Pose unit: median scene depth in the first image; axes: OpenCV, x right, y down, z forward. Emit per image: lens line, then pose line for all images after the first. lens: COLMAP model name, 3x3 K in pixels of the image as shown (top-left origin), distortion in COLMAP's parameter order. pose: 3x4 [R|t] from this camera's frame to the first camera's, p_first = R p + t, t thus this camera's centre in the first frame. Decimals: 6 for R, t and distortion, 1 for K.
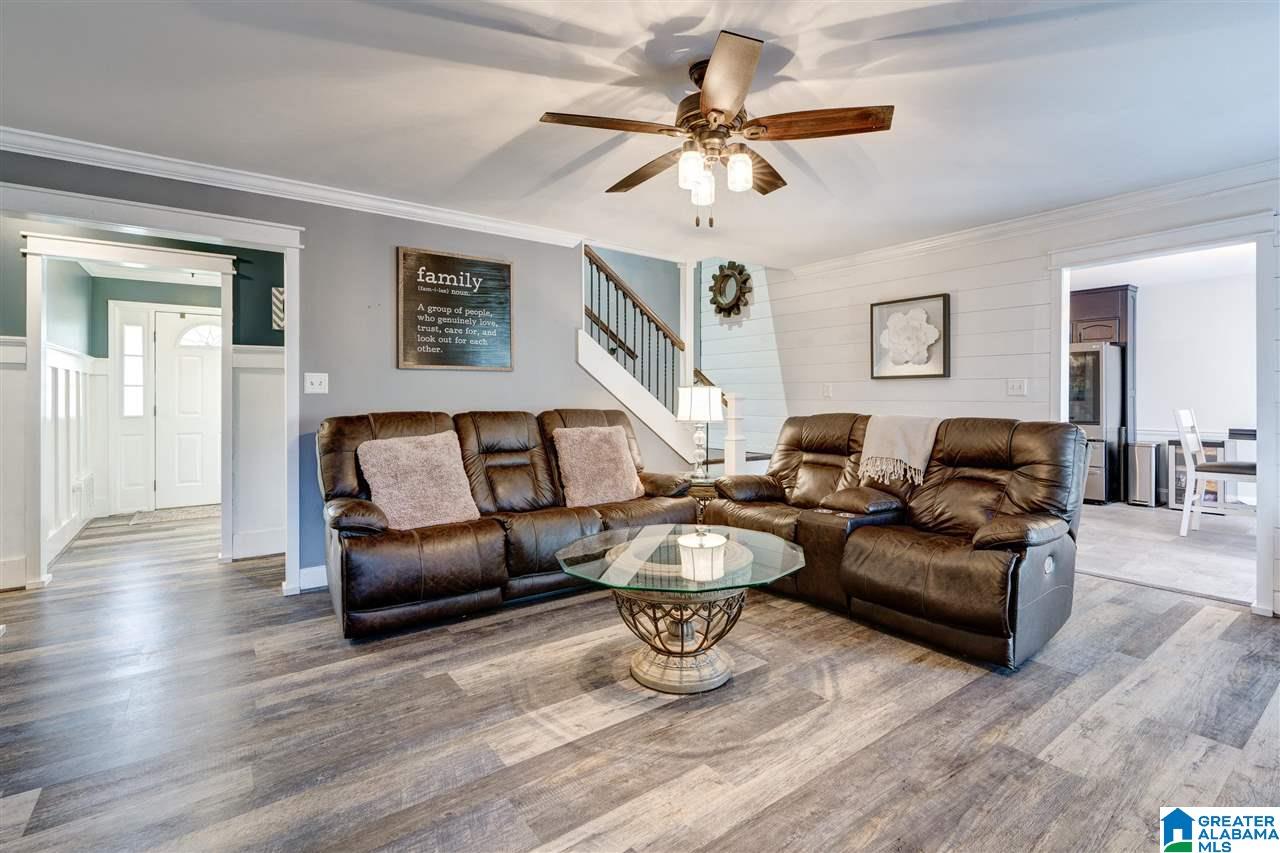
lens RADIAL K [[591.7, 0, 642.2], [0, 591.7, 399.6], [0, 0, 1]] dist [-0.003256, 0.000794]
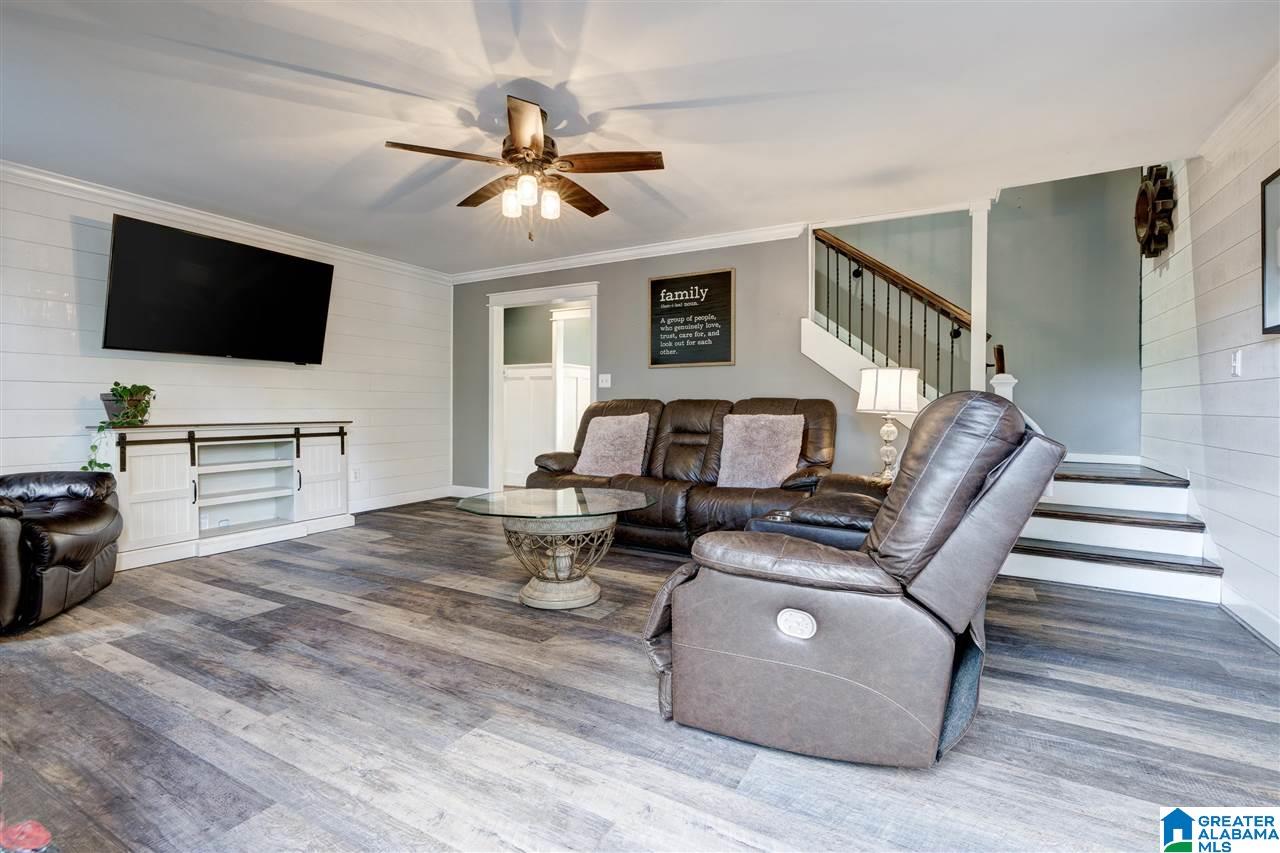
lens RADIAL K [[591.7, 0, 637.5], [0, 591.7, 413.0], [0, 0, 1]] dist [-0.003256, 0.000794]
pose [[0.405394, 0.009084, -0.914097, 1.157193], [-0.007797, 0.999949, 0.006479, 0.059063], [0.914109, 0.004500, 0.405444, 0.594999]]
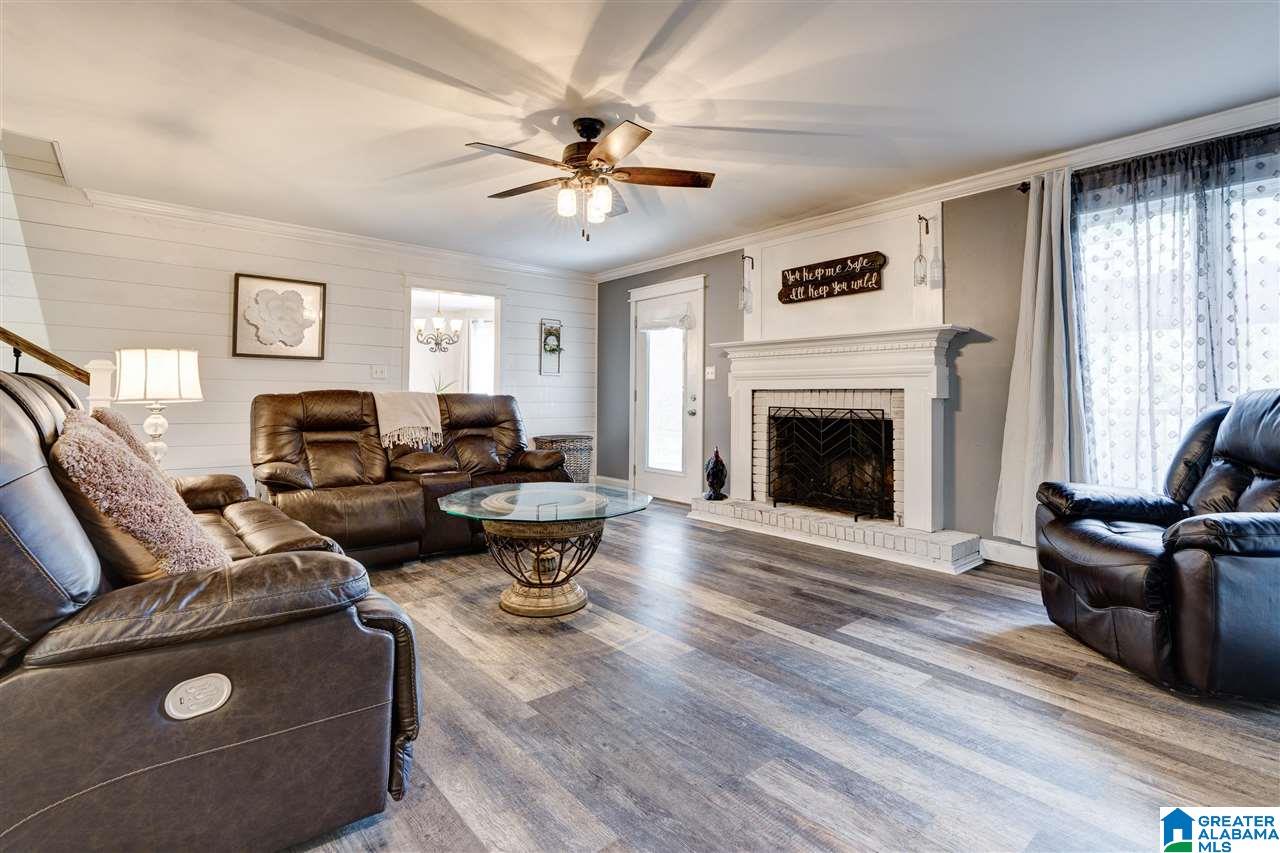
lens RADIAL K [[591.7, 0, 639.5], [0, 591.7, 378.2], [0, 0, 1]] dist [-0.003256, 0.000794]
pose [[-0.066463, 0.038372, 0.997051, -1.031412], [-0.004993, 0.999235, -0.038789, 0.059413], [-0.997776, -0.007556, -0.066220, 0.825554]]
